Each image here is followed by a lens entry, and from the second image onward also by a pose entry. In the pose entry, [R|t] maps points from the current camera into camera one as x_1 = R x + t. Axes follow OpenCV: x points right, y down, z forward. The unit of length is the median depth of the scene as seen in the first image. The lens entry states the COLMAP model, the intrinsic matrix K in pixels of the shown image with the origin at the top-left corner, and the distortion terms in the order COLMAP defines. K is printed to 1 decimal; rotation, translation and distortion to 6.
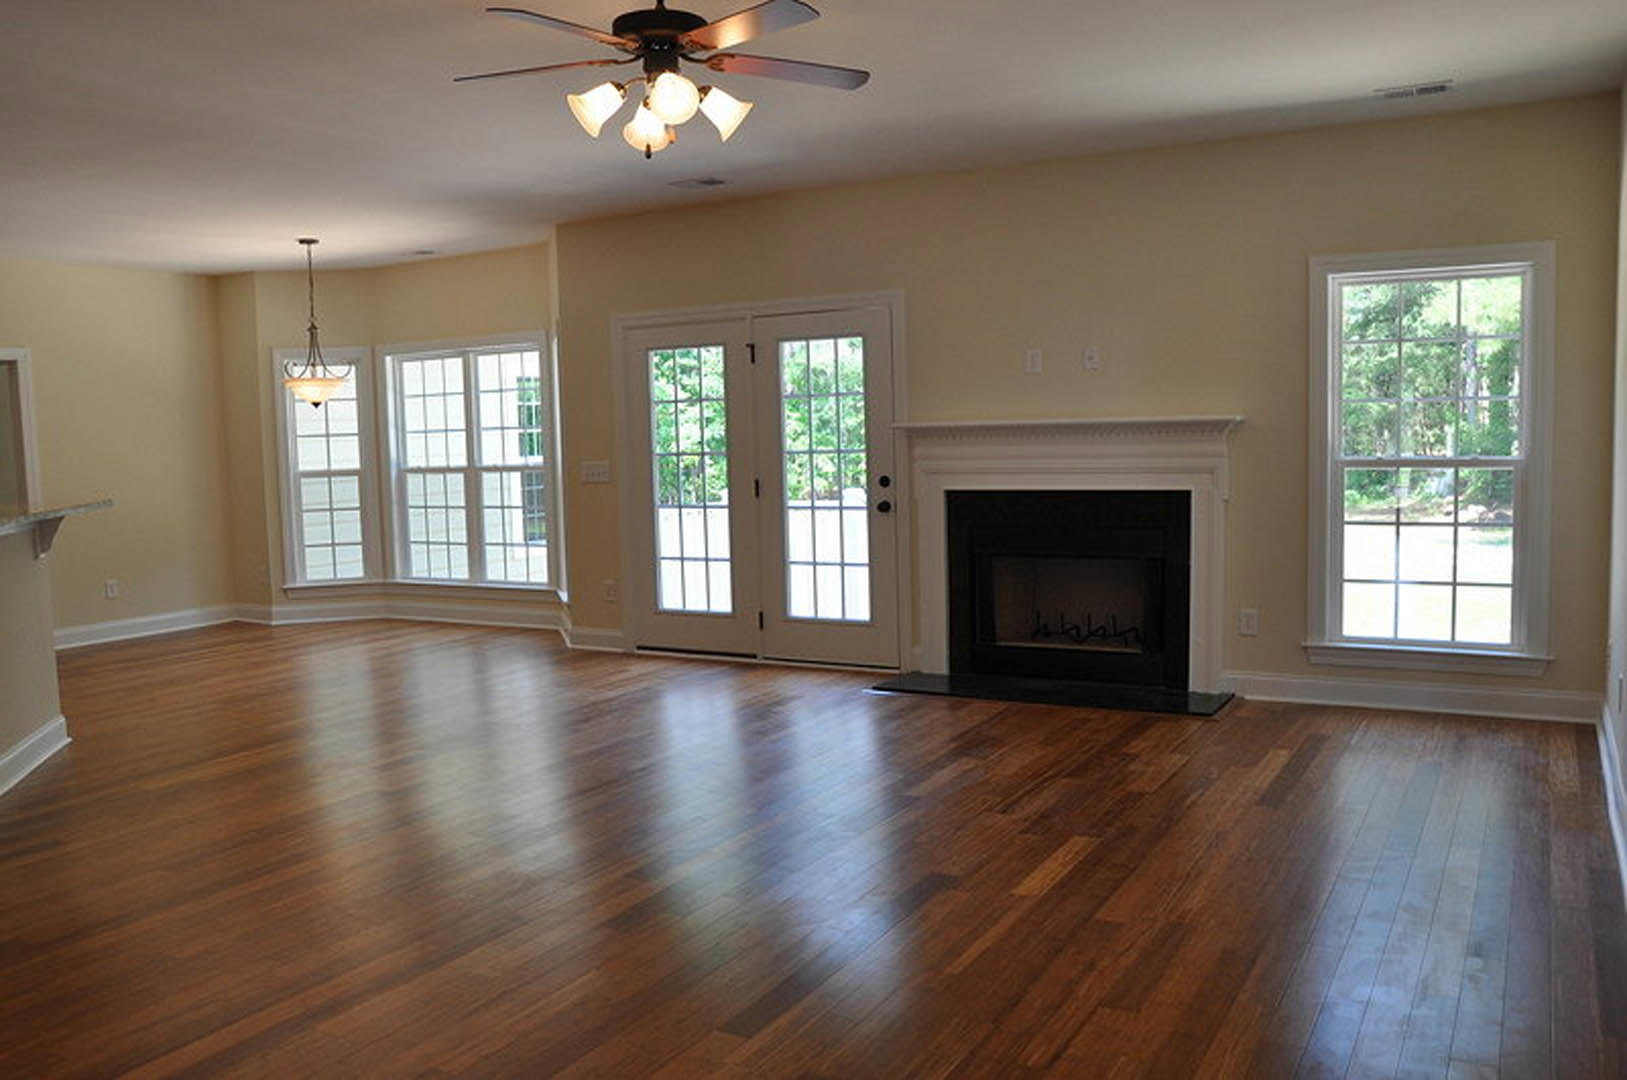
lens RADIAL K [[1309.2, 0, 799.8], [0, 1309.2, 544.0], [0, 0, 1]] dist [-0.151357, 0.124778]
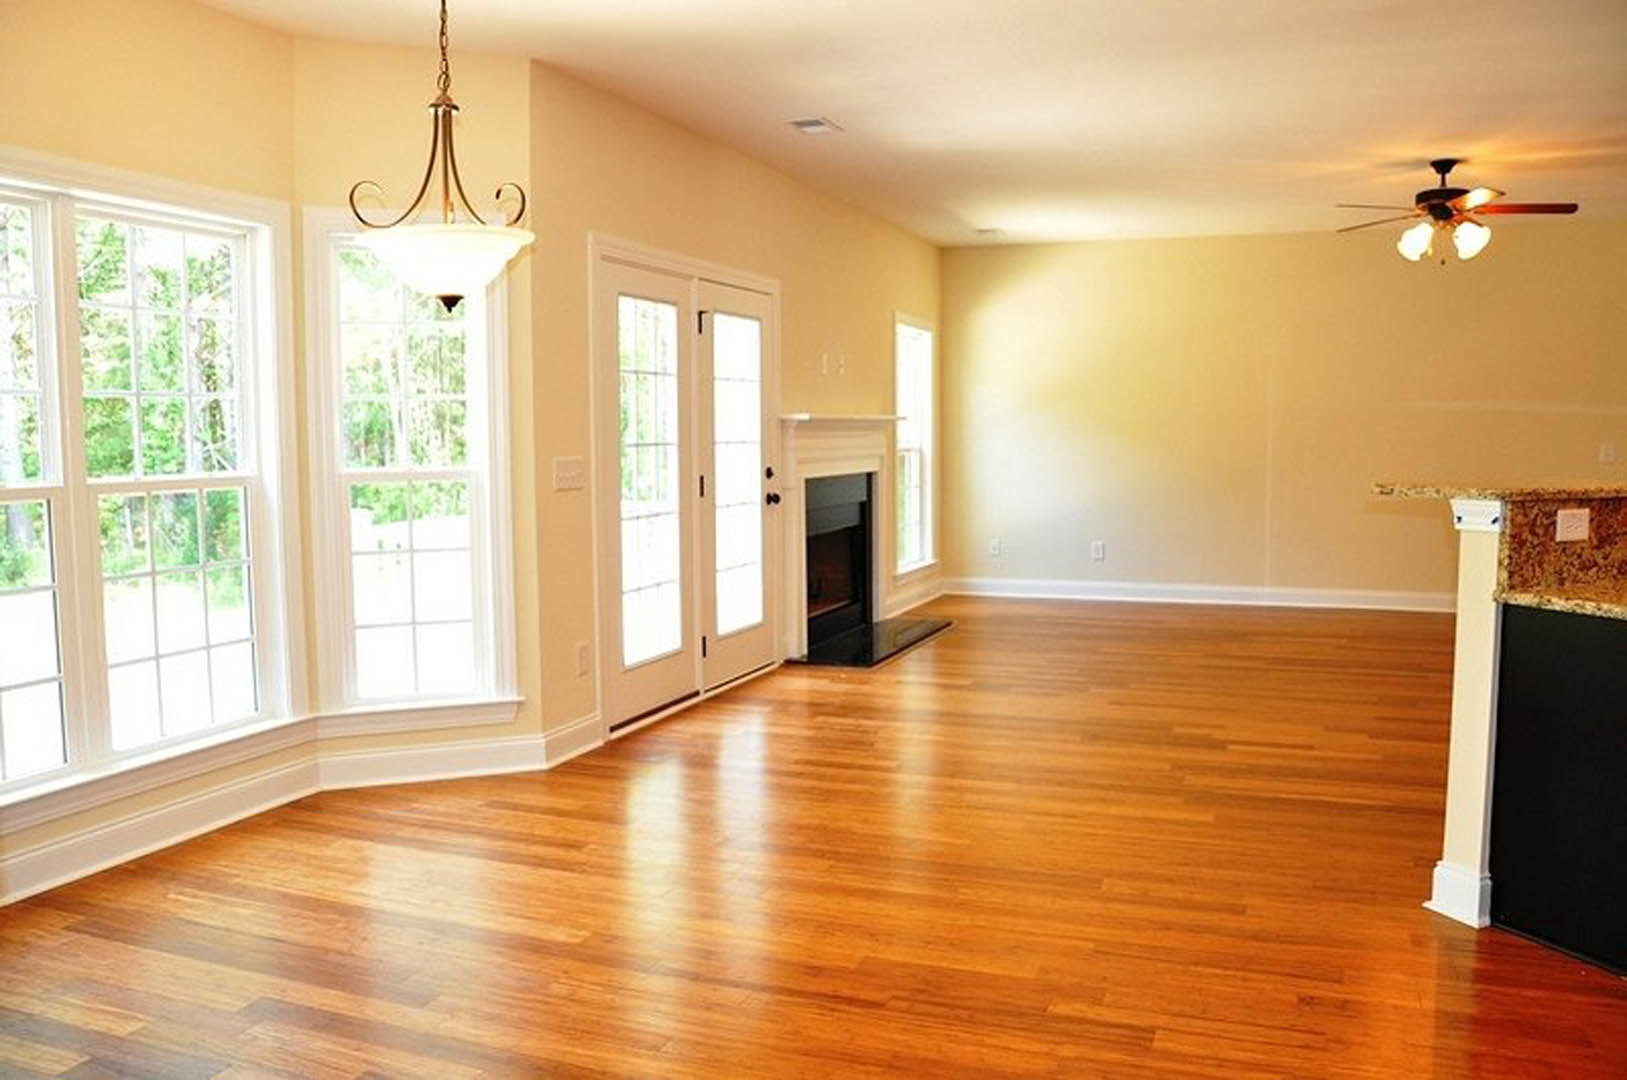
lens RADIAL K [[1335.0, 0, 813.5], [0, 1335.0, 540.0], [0, 0, 1]] dist [-0.146128, 0.127350]
pose [[-0.155186, -0.052888, 0.986469, -0.775261], [0.097622, 0.992857, 0.068588, -0.053199], [-0.983050, 0.106945, -0.148914, 0.941814]]
